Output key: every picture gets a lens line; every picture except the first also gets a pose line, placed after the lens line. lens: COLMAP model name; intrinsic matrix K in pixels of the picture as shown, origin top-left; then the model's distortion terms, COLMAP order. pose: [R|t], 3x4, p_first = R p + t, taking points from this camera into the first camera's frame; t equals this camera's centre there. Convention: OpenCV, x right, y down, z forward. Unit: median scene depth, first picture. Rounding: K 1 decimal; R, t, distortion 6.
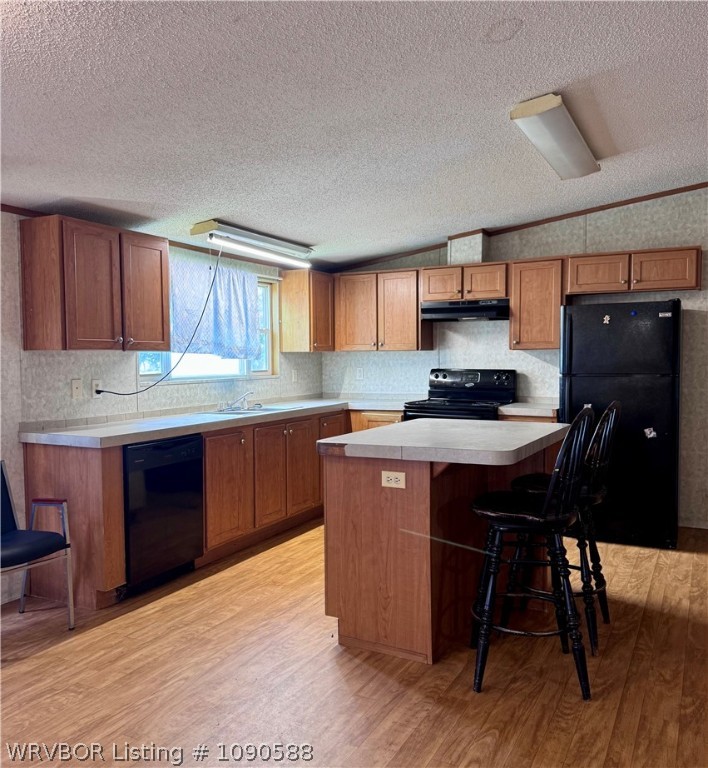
lens RADIAL K [[682.4, 0, 348.2], [0, 682.4, 381.3], [0, 0, 1]] dist [0.082037, -0.122048]
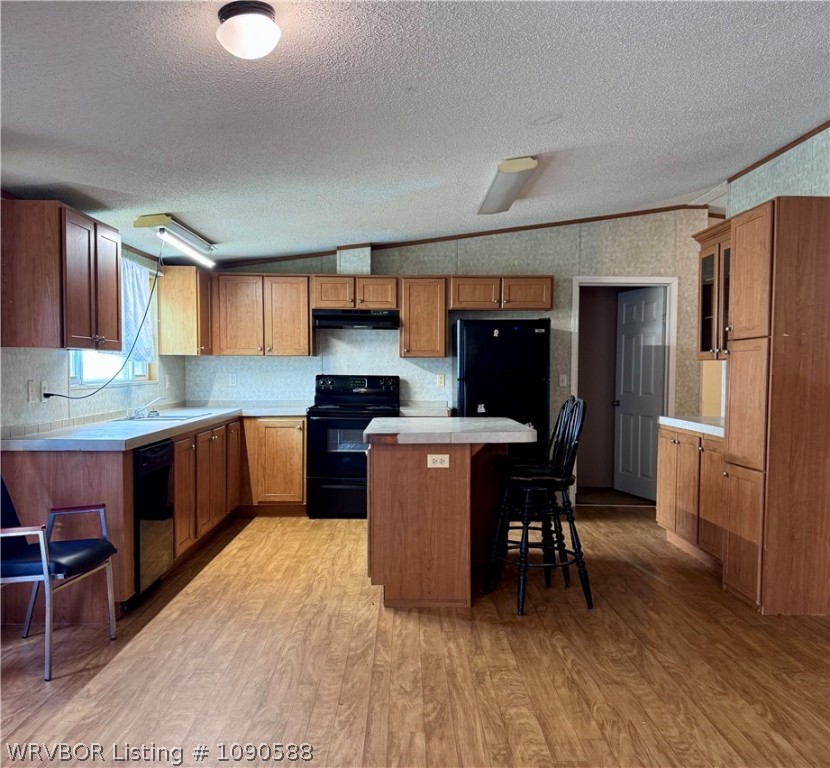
lens RADIAL K [[803.6, 0, 415.2], [0, 803.6, 390.0], [0, 0, 1]] dist [0.088347, 0.000000]
pose [[0.872067, -0.003313, 0.489376, -0.451505], [0.007771, 0.999945, -0.007079, 0.018926], [-0.489325, 0.009976, 0.872044, -0.150596]]
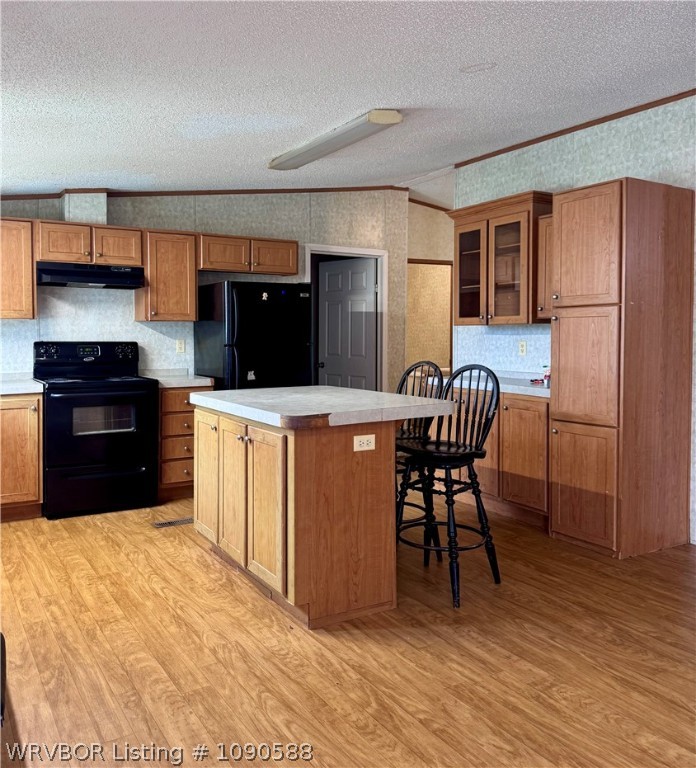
lens RADIAL K [[698.5, 0, 336.4], [0, 698.5, 339.6], [0, 0, 1]] dist [0.062652, -0.084194]
pose [[0.503400, -0.000652, 0.864053, -0.587279], [0.026384, 0.999545, -0.014617, 0.001784], [-0.863651, 0.030156, 0.503188, 0.341063]]
